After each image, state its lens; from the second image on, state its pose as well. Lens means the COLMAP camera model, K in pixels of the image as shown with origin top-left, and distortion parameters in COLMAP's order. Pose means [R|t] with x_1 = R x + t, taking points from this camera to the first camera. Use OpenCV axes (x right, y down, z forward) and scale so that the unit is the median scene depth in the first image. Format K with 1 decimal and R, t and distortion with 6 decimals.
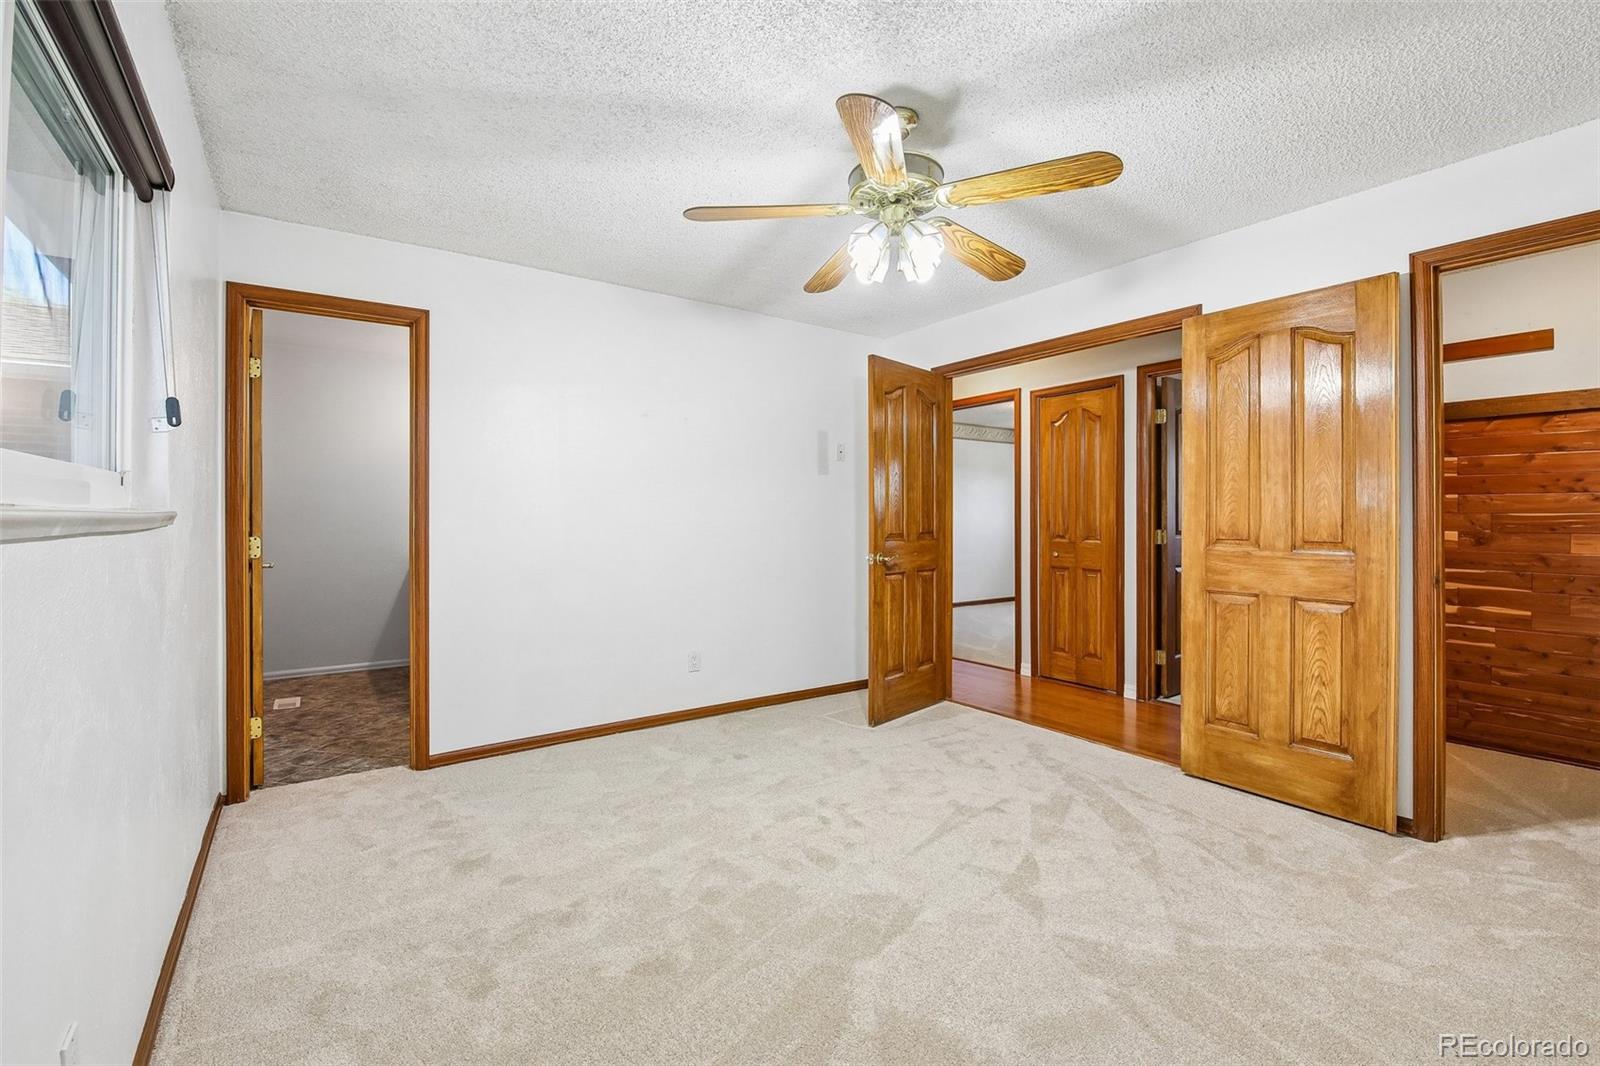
lens RADIAL K [[695.8, 0, 803.6], [0, 695.8, 518.7], [0, 0, 1]] dist [0.006734, -0.010142]
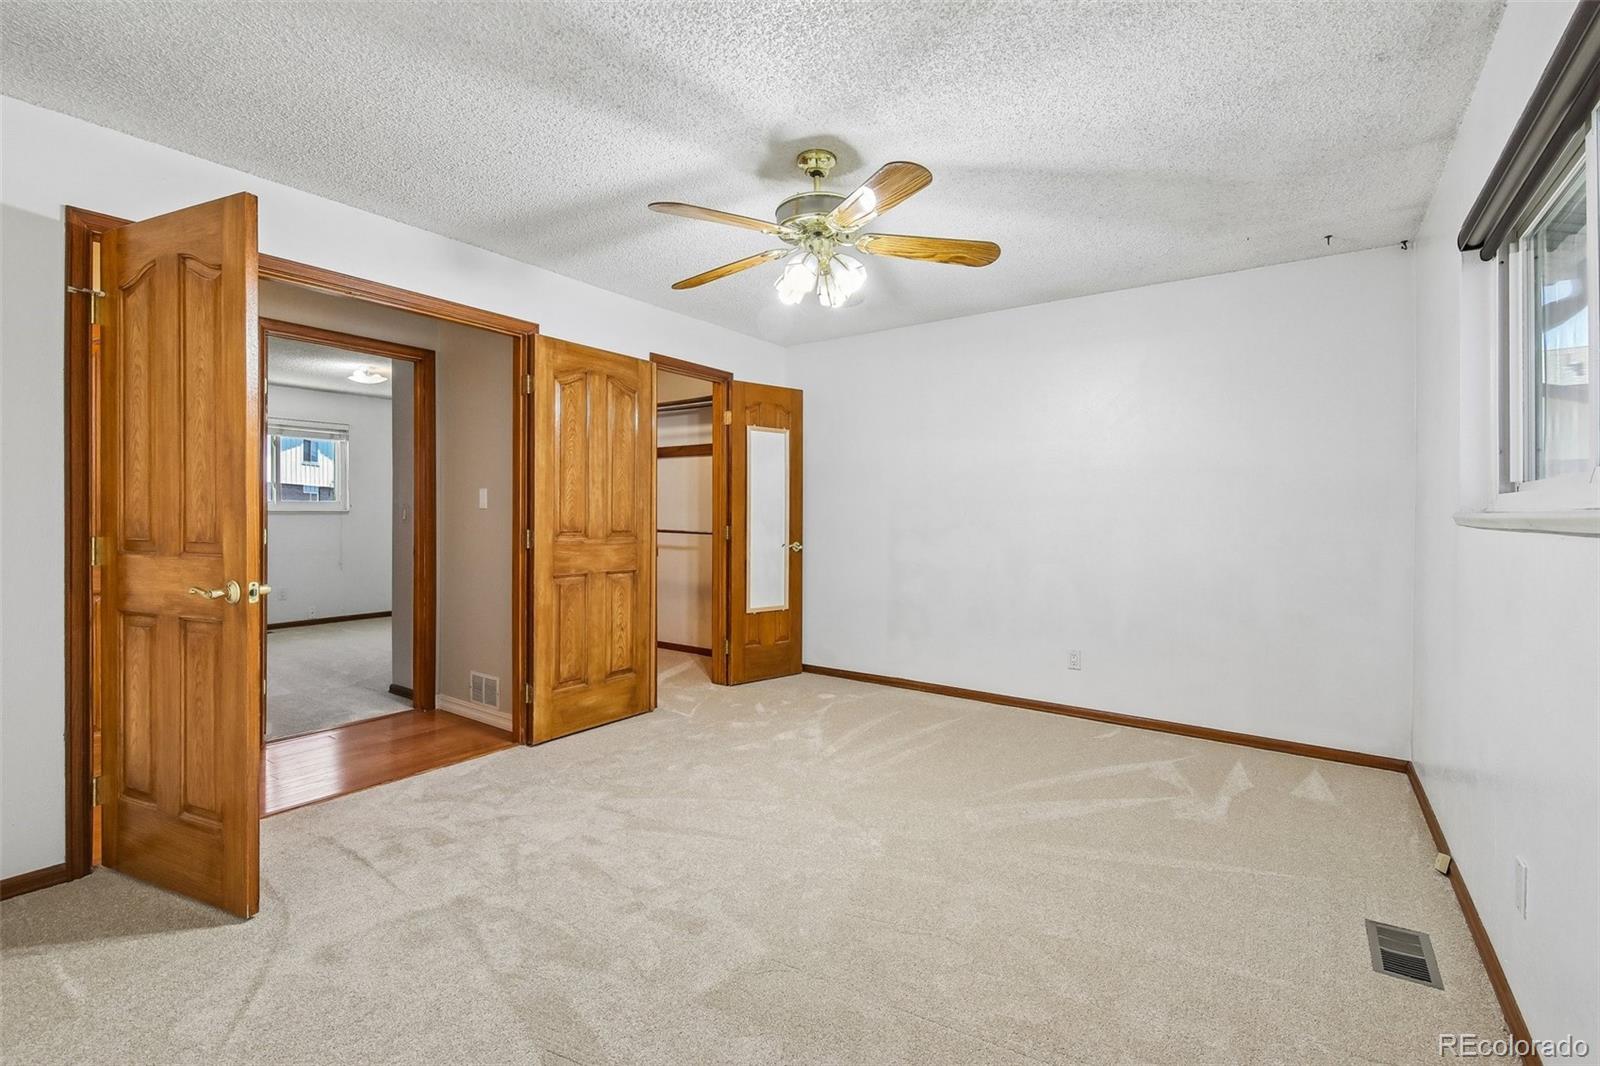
lens RADIAL K [[695.8, 0, 803.6], [0, 695.8, 518.7], [0, 0, 1]] dist [0.006734, -0.010142]
pose [[-0.323364, -0.006167, 0.946255, -0.683653], [-0.003204, 0.999980, 0.005422, -0.001060], [-0.946269, -0.001279, -0.323377, 1.025260]]
